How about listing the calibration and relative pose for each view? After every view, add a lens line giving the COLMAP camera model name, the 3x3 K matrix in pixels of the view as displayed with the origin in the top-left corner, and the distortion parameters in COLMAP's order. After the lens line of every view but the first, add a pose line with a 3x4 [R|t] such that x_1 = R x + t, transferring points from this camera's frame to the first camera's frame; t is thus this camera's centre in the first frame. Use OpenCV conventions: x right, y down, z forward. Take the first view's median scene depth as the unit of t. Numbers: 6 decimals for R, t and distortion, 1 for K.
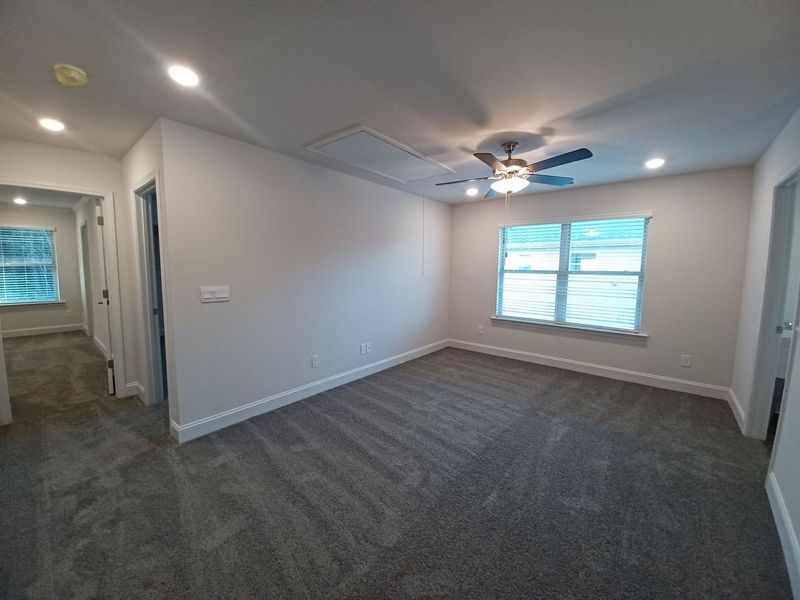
lens RADIAL K [[310.7, 0, 396.8], [0, 310.7, 296.6], [0, 0, 1]] dist [0.020389, -0.017631]
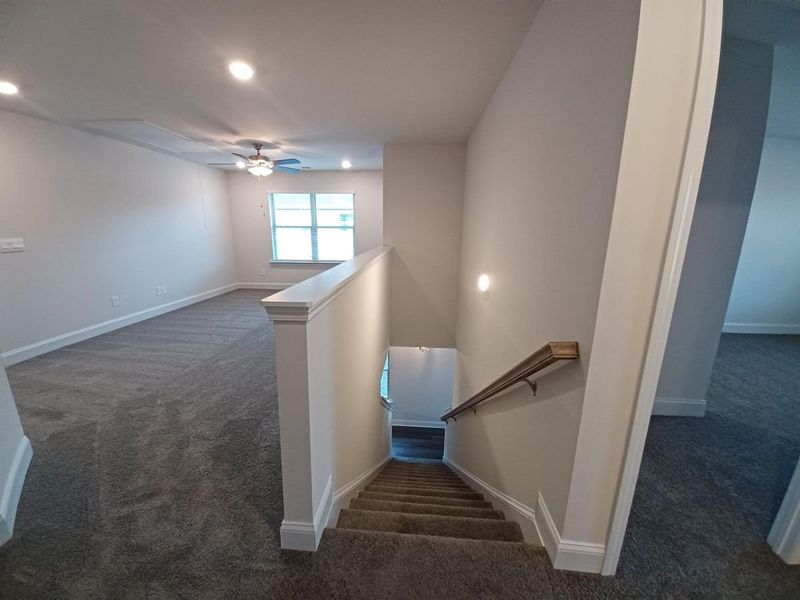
lens RADIAL K [[310.7, 0, 396.8], [0, 310.7, 296.6], [0, 0, 1]] dist [0.020389, -0.017631]
pose [[0.810692, -0.131117, 0.570602, -0.070074], [0.059515, 0.988008, 0.142474, 0.090601], [-0.582440, -0.081543, 0.808773, -0.696814]]
